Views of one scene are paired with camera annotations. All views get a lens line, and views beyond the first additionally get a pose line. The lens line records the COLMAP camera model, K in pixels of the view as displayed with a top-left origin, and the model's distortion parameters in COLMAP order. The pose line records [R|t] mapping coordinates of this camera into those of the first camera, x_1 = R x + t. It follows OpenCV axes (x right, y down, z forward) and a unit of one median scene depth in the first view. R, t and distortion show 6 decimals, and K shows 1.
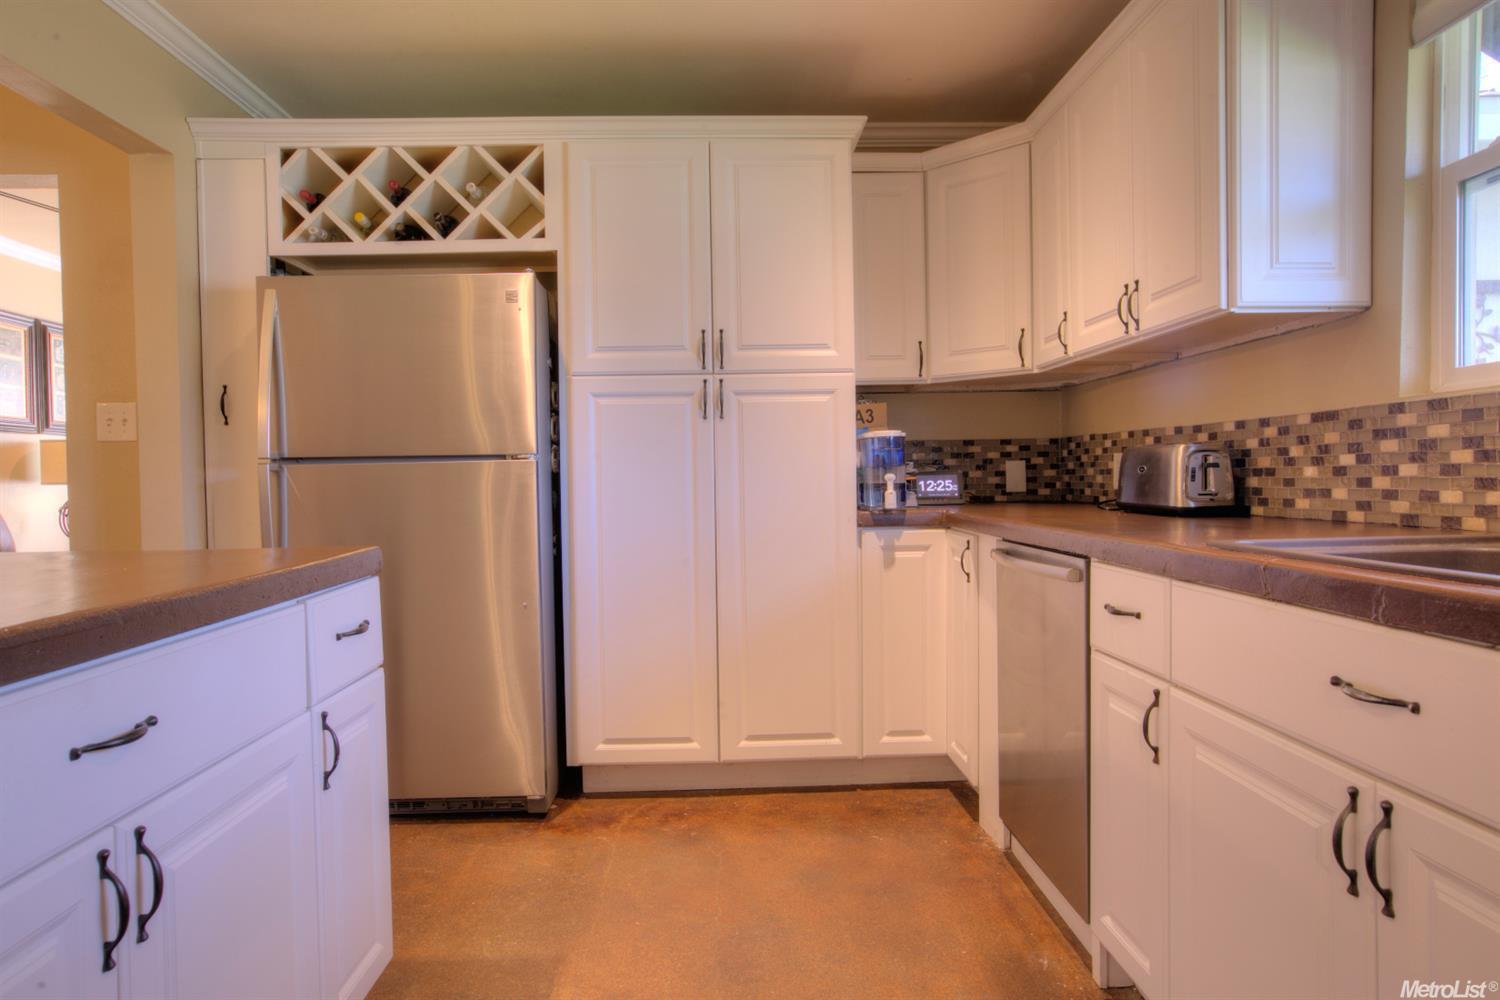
lens RADIAL K [[879.3, 0, 743.6], [0, 879.3, 496.3], [0, 0, 1]] dist [-0.041651, 0.040244]
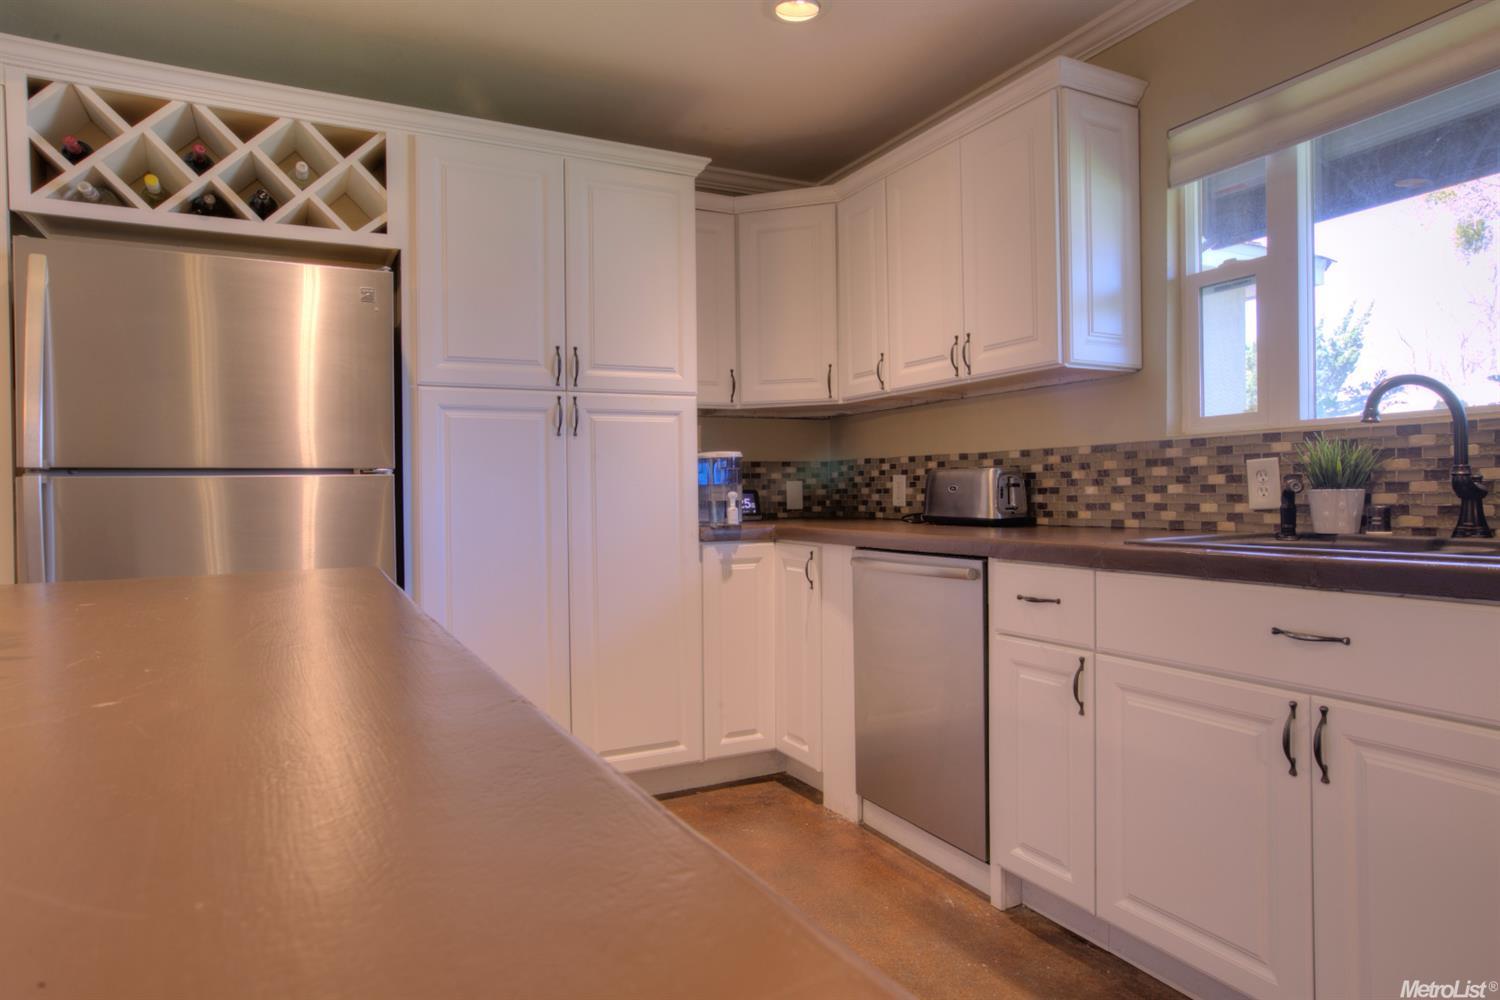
lens RADIAL K [[879.3, 0, 743.6], [0, 879.3, 496.3], [0, 0, 1]] dist [-0.041651, 0.040244]
pose [[0.907261, 0.001713, 0.420565, -0.284843], [0.008635, 0.999705, -0.022700, 0.004655], [-0.420479, 0.024227, 0.906979, 0.017800]]
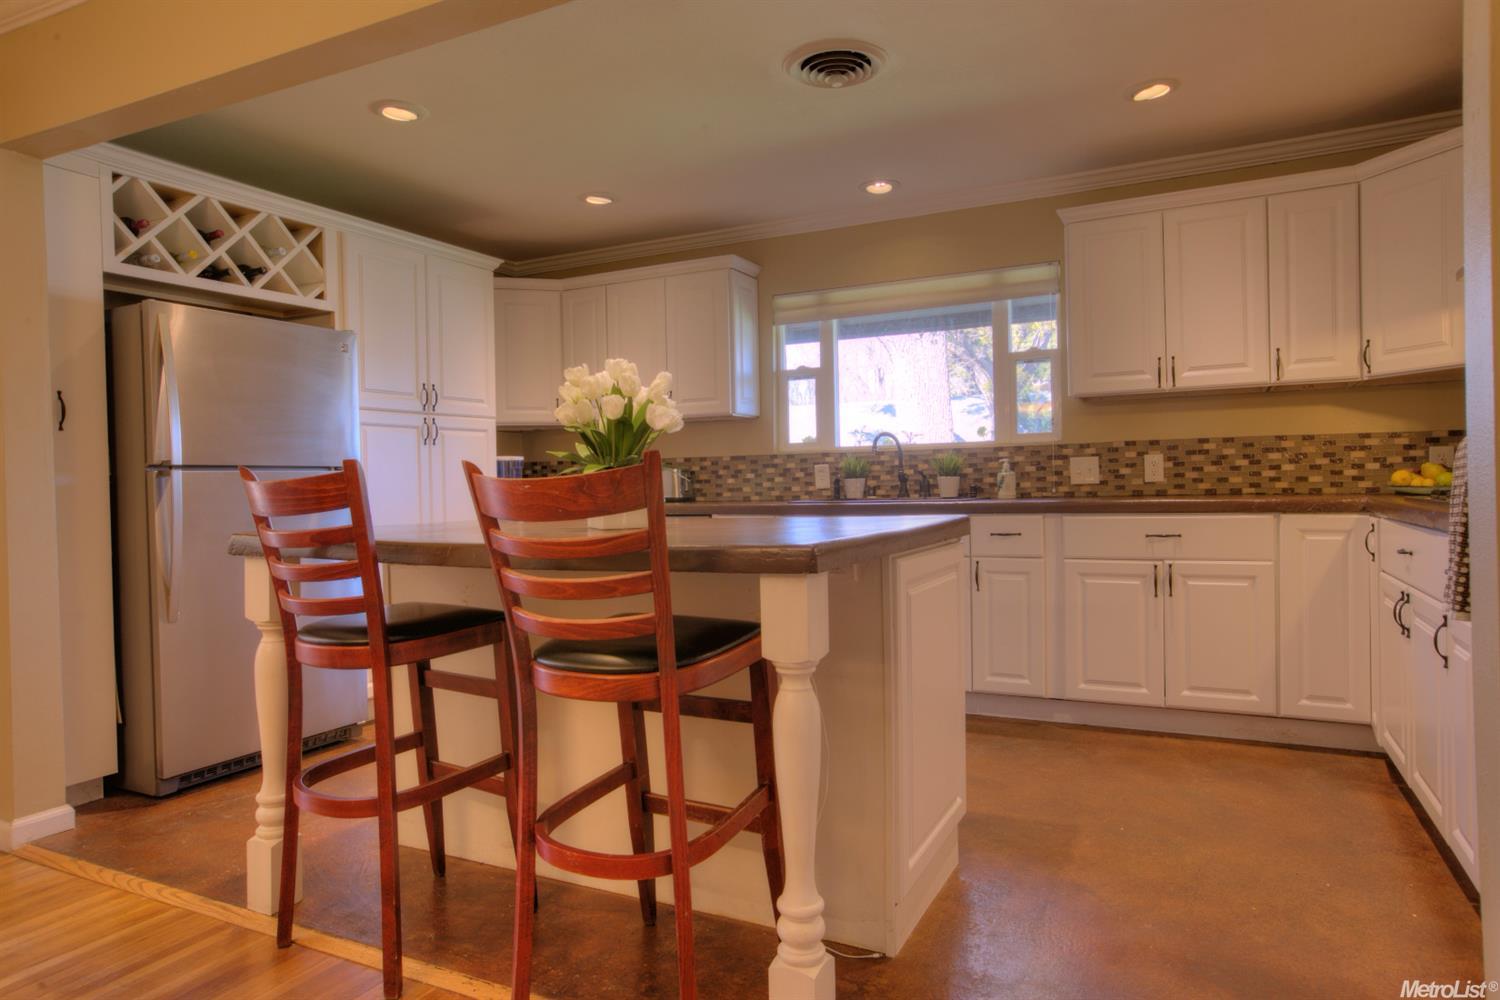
lens RADIAL K [[935.8, 0, 741.1], [0, 935.8, 497.7], [0, 0, 1]] dist [-0.060107, 0.074567]
pose [[0.486424, -0.008913, 0.873677, -1.182861], [0.032347, 0.999446, -0.007813, 0.029128], [-0.873124, 0.032062, 0.486443, -0.203822]]
